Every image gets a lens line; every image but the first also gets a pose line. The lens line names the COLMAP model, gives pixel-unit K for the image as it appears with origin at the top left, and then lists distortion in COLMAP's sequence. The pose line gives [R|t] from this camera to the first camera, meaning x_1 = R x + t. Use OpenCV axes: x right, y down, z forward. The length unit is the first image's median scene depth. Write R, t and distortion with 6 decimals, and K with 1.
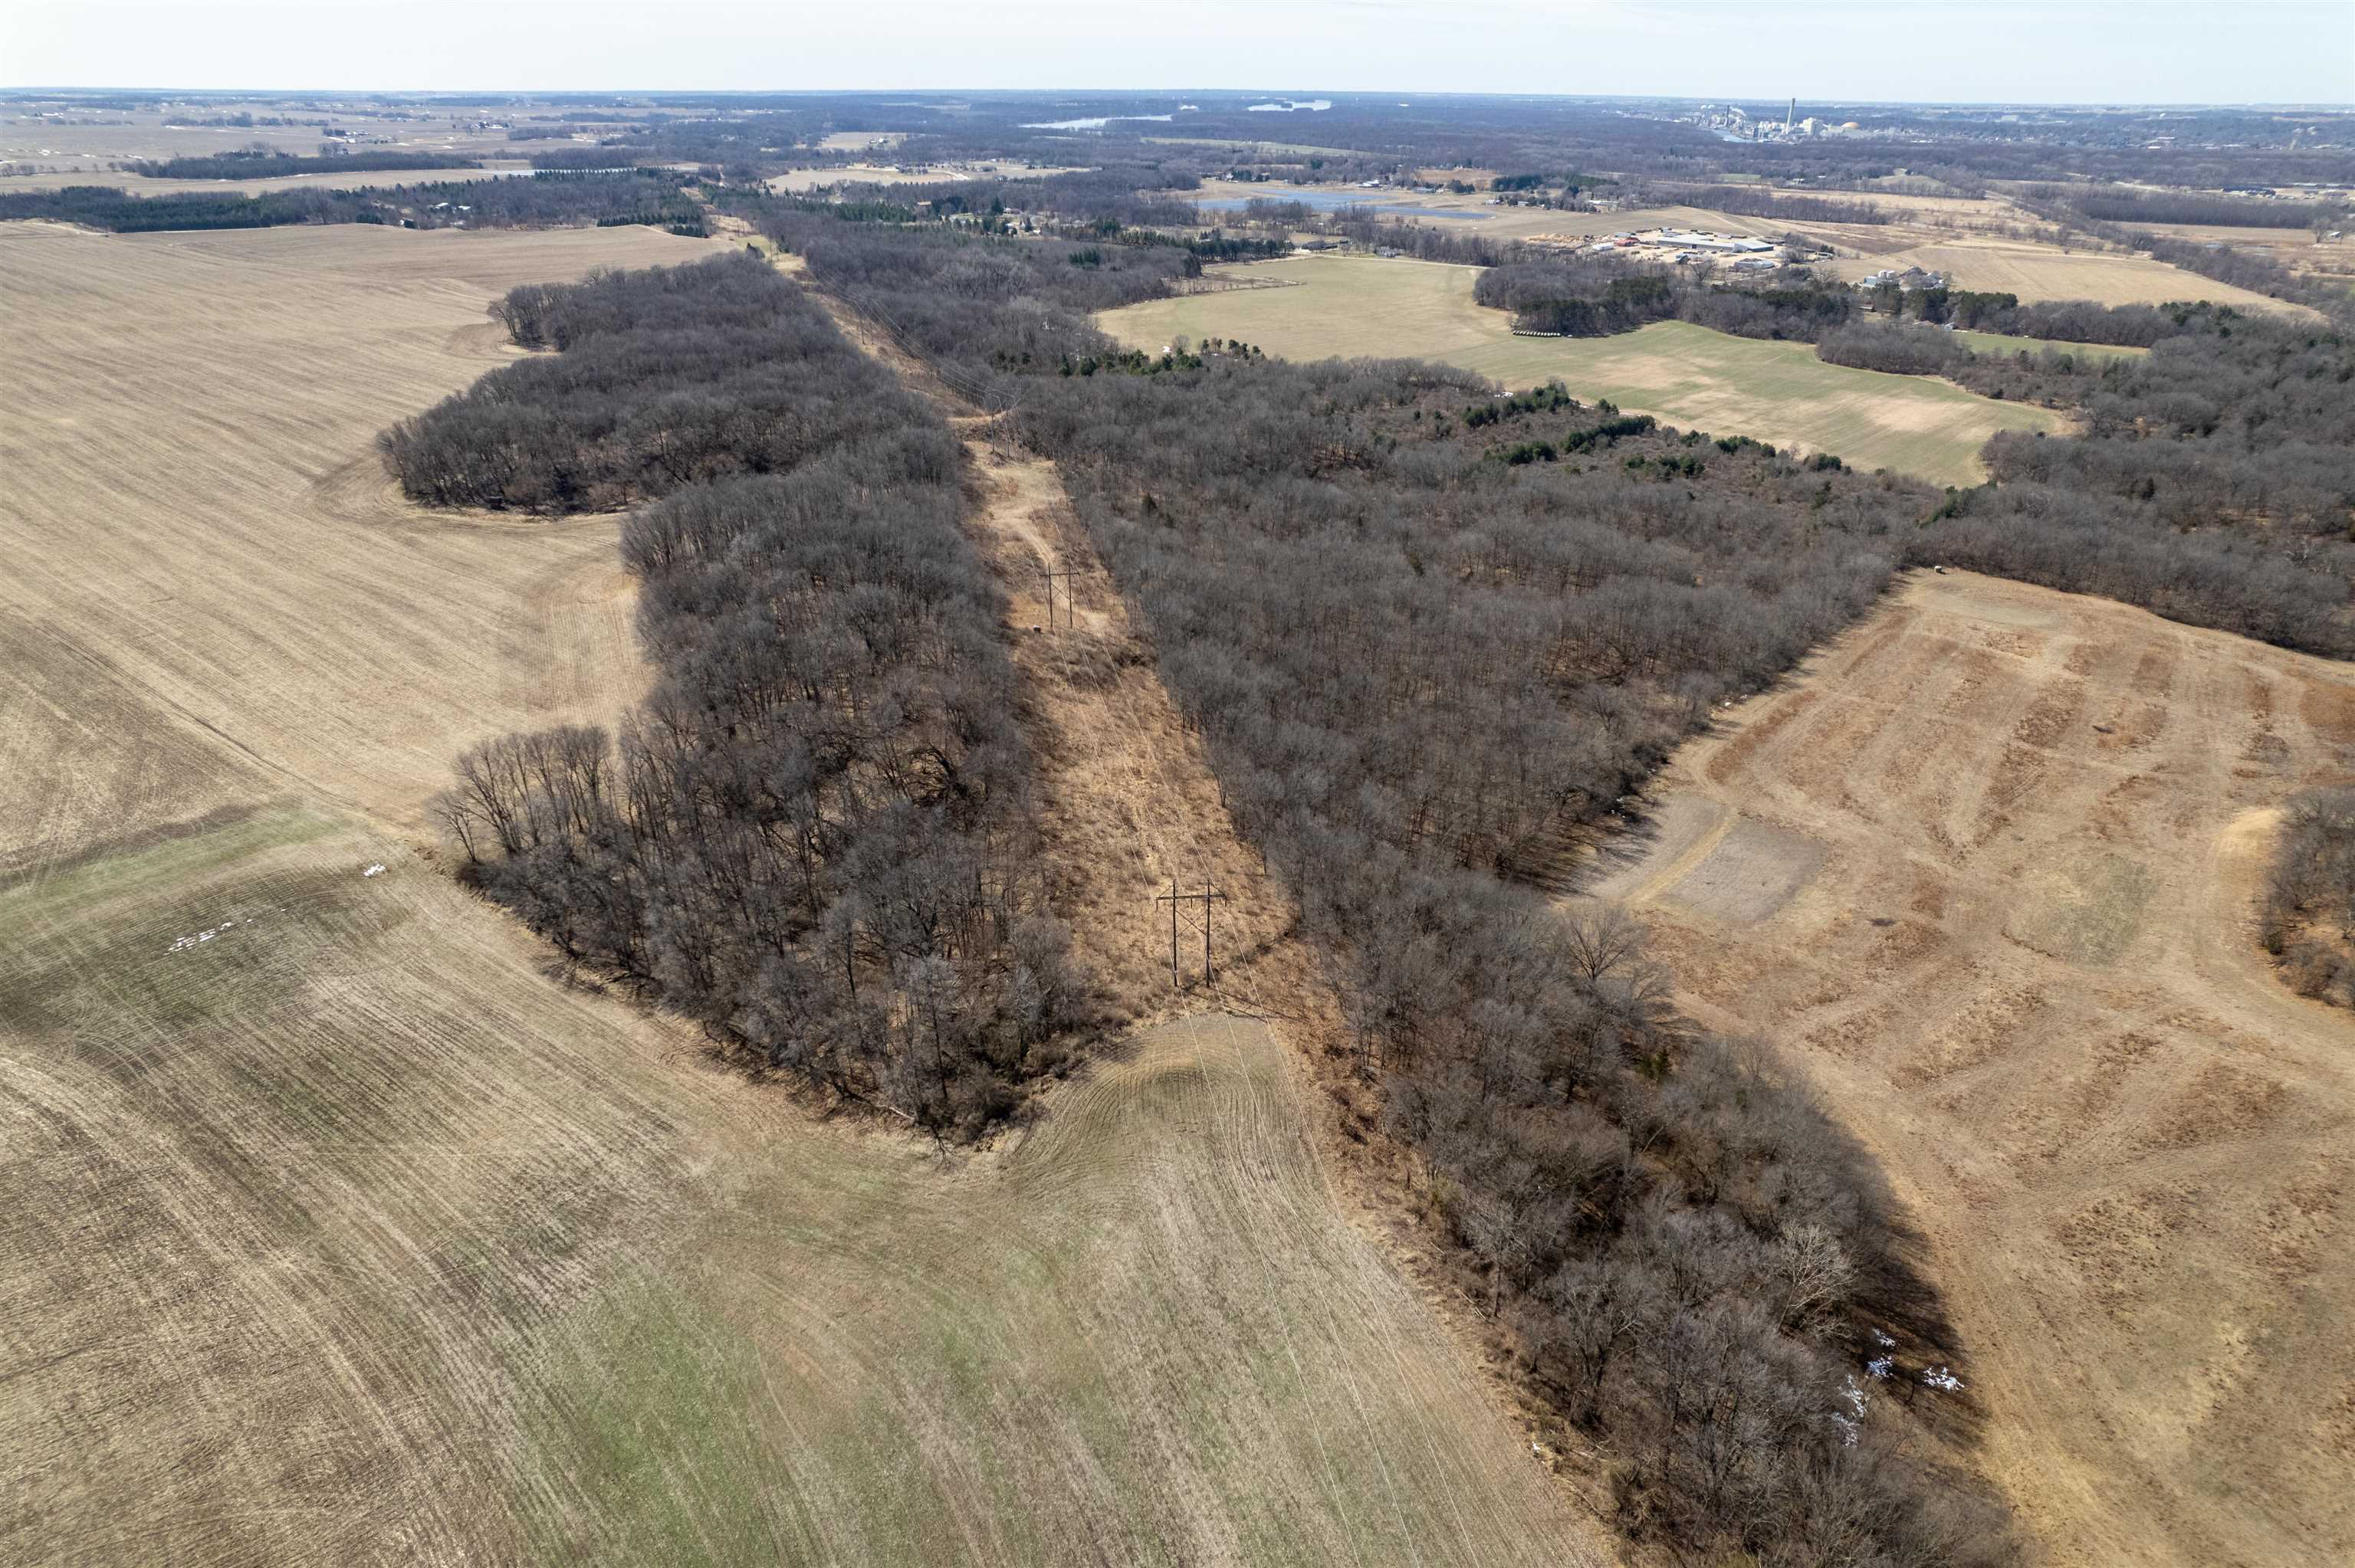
lens RADIAL K [[1506.2, 0, 1188.3], [0, 1506.2, 797.5], [0, 0, 1]] dist [-0.075919, 0.066742]
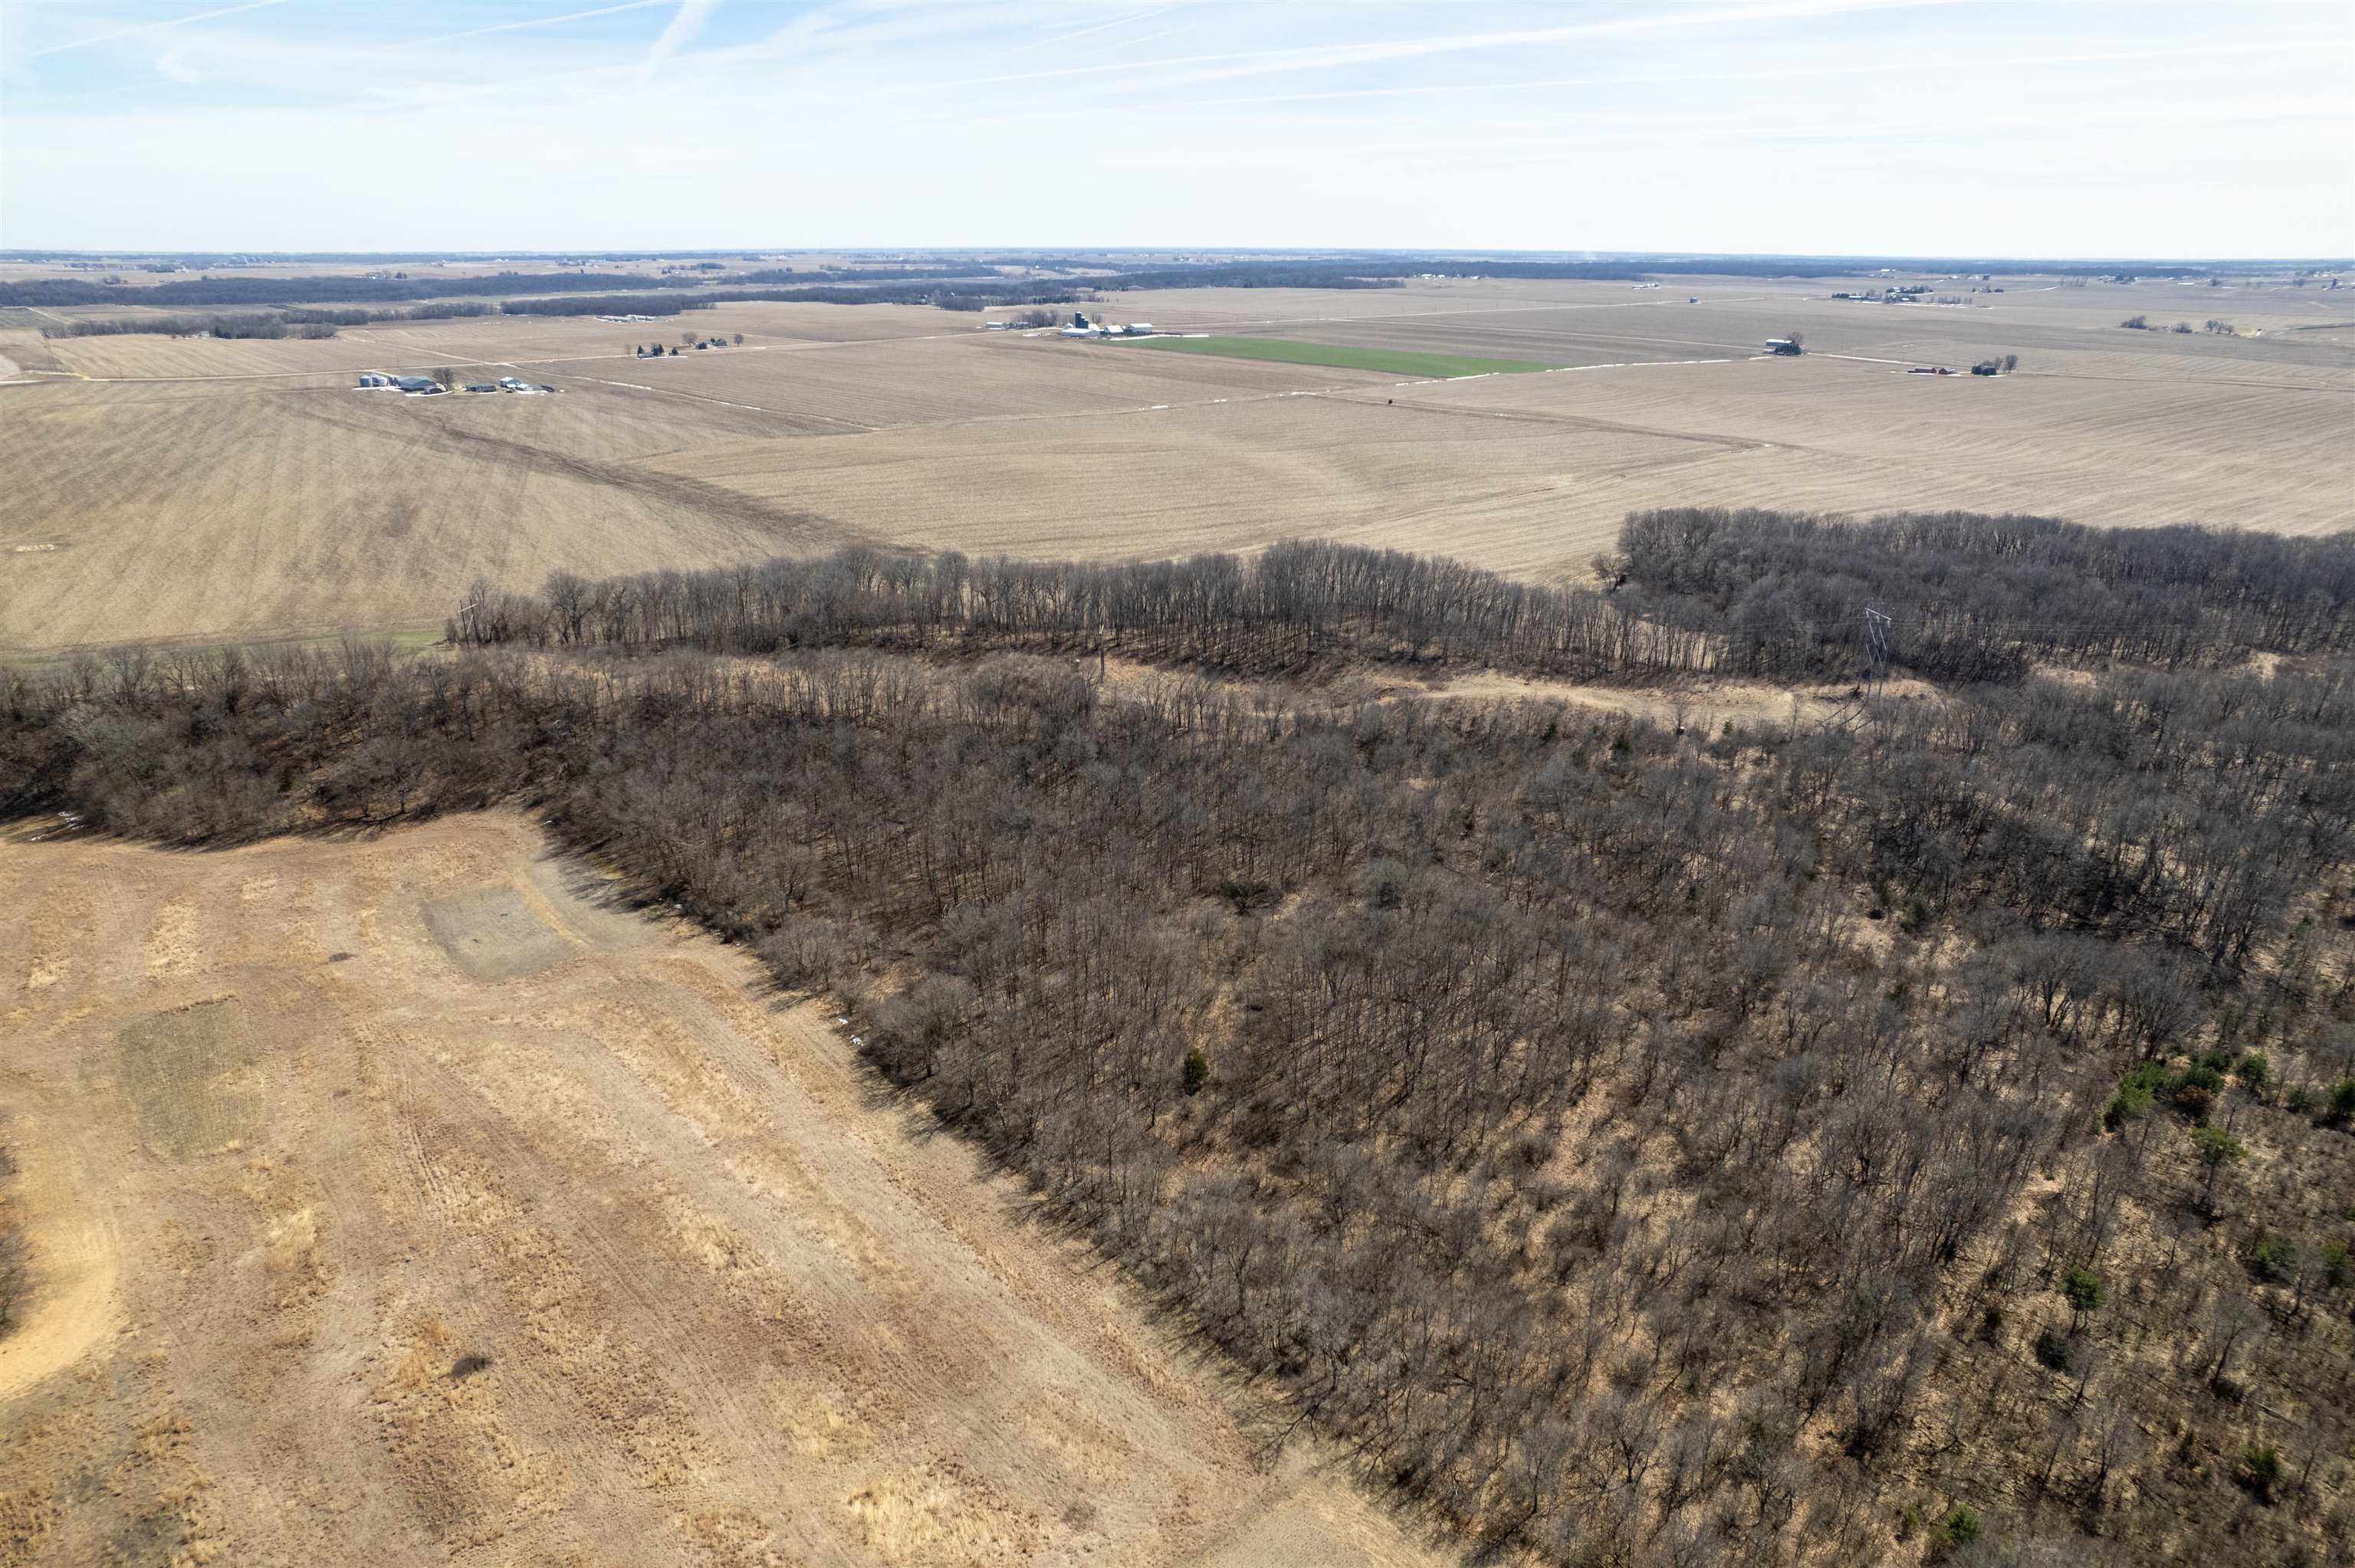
lens RADIAL K [[1506.2, 0, 1192.0], [0, 1506.2, 790.3], [0, 0, 1]] dist [-0.075919, 0.066742]
pose [[-0.183174, 0.332257, -0.925231, 0.562446], [-0.430017, 0.819262, 0.379336, -0.291424], [0.884044, 0.467349, -0.007192, 0.651039]]
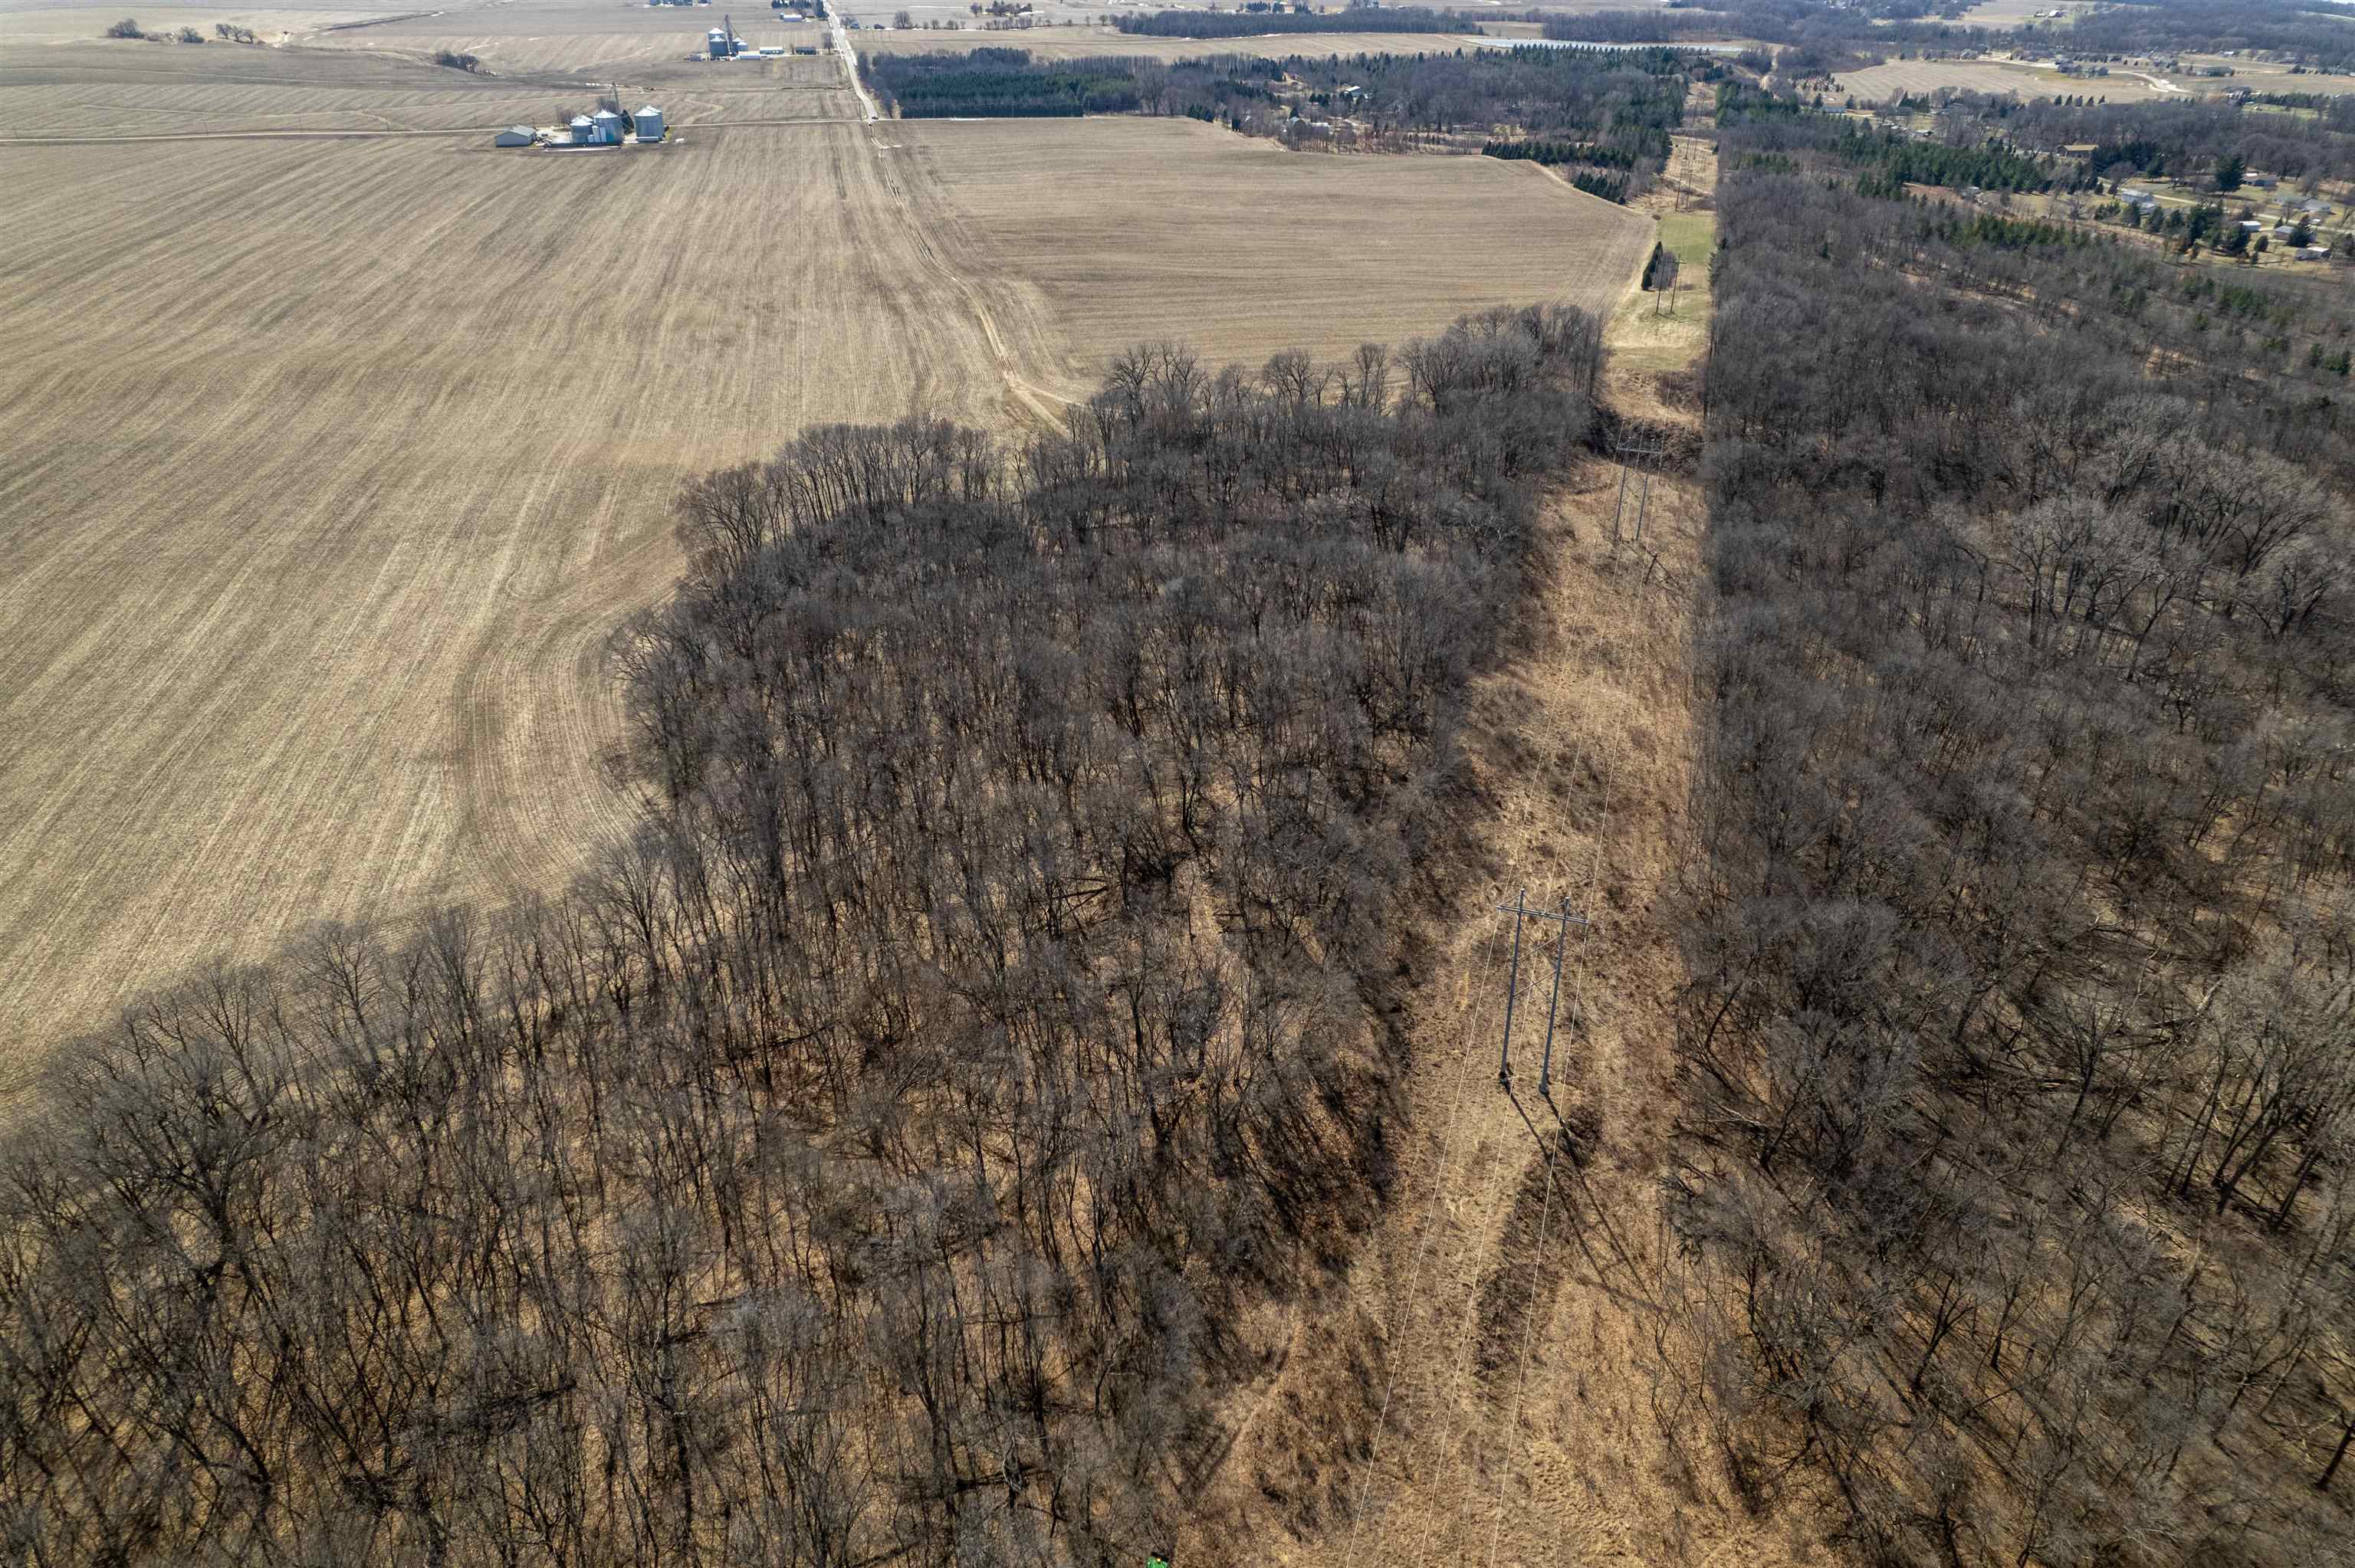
lens RADIAL K [[1506.2, 0, 1185.3], [0, 1506.2, 794.6], [0, 0, 1]] dist [-0.075919, 0.066742]
pose [[0.783392, 0.310077, -0.538655, -0.184747], [-0.267106, 0.950510, 0.158696, -0.463849], [0.561205, 0.019557, 0.827446, 0.992492]]
